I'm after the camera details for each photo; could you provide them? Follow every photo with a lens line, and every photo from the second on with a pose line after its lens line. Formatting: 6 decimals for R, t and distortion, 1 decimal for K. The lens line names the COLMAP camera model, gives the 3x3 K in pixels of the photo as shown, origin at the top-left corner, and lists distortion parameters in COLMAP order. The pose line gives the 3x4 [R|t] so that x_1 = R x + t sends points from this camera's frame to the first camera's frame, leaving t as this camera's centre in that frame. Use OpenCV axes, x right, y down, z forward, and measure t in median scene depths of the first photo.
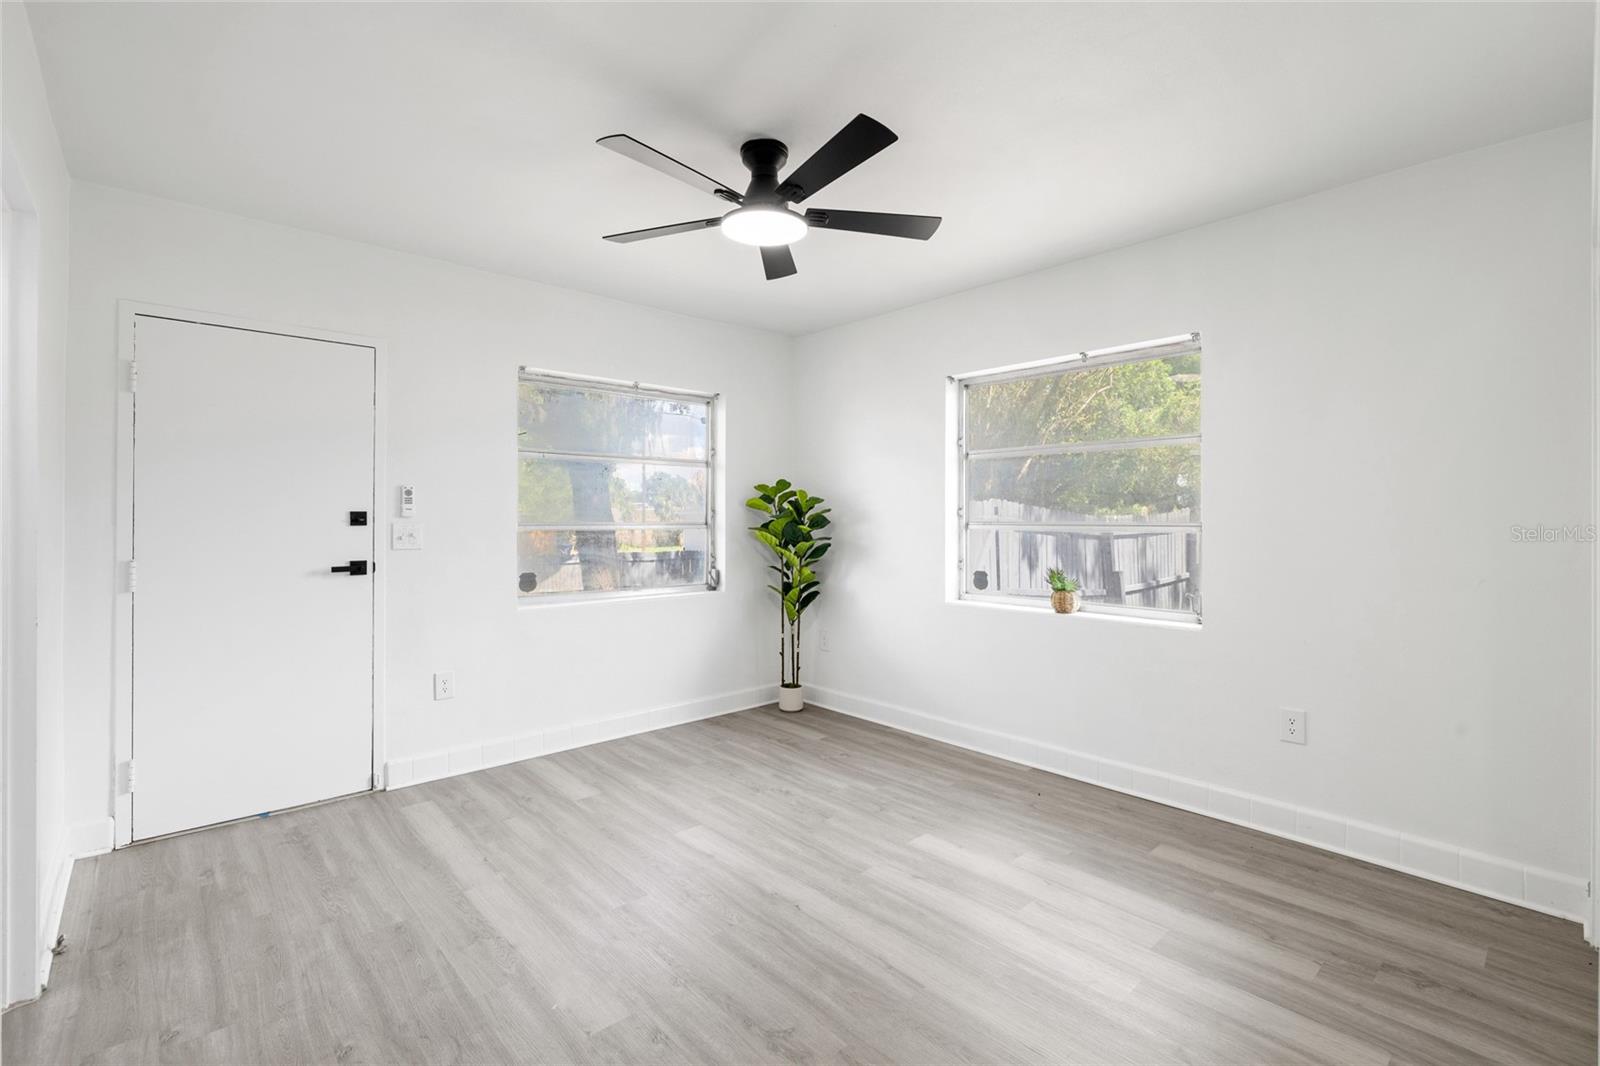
lens RADIAL K [[731.9, 0, 798.2], [0, 731.9, 514.2], [0, 0, 1]] dist [-0.002335, 0.000170]
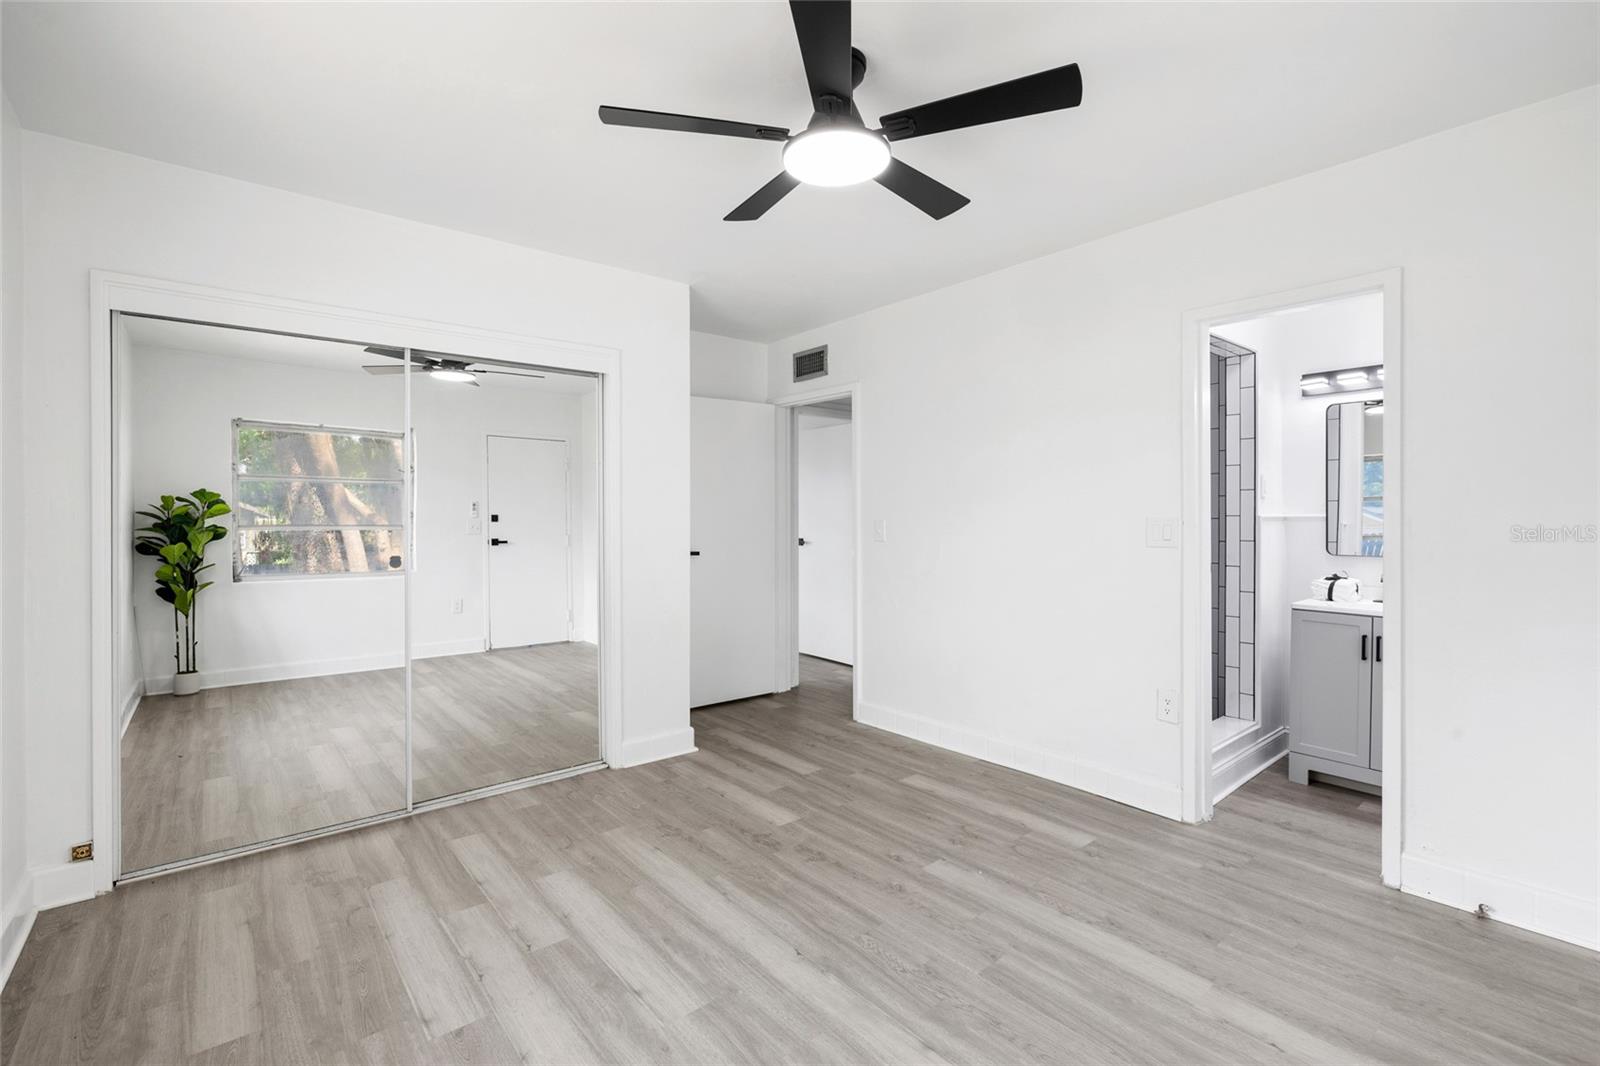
lens RADIAL K [[731.9, 0, 798.2], [0, 731.9, 514.2], [0, 0, 1]] dist [-0.002335, 0.000170]
pose [[-0.999098, 0.000668, 0.042459, -0.040788], [0.000313, 0.999965, -0.008353, 0.009442], [-0.042463, -0.008332, -0.999063, 1.967079]]
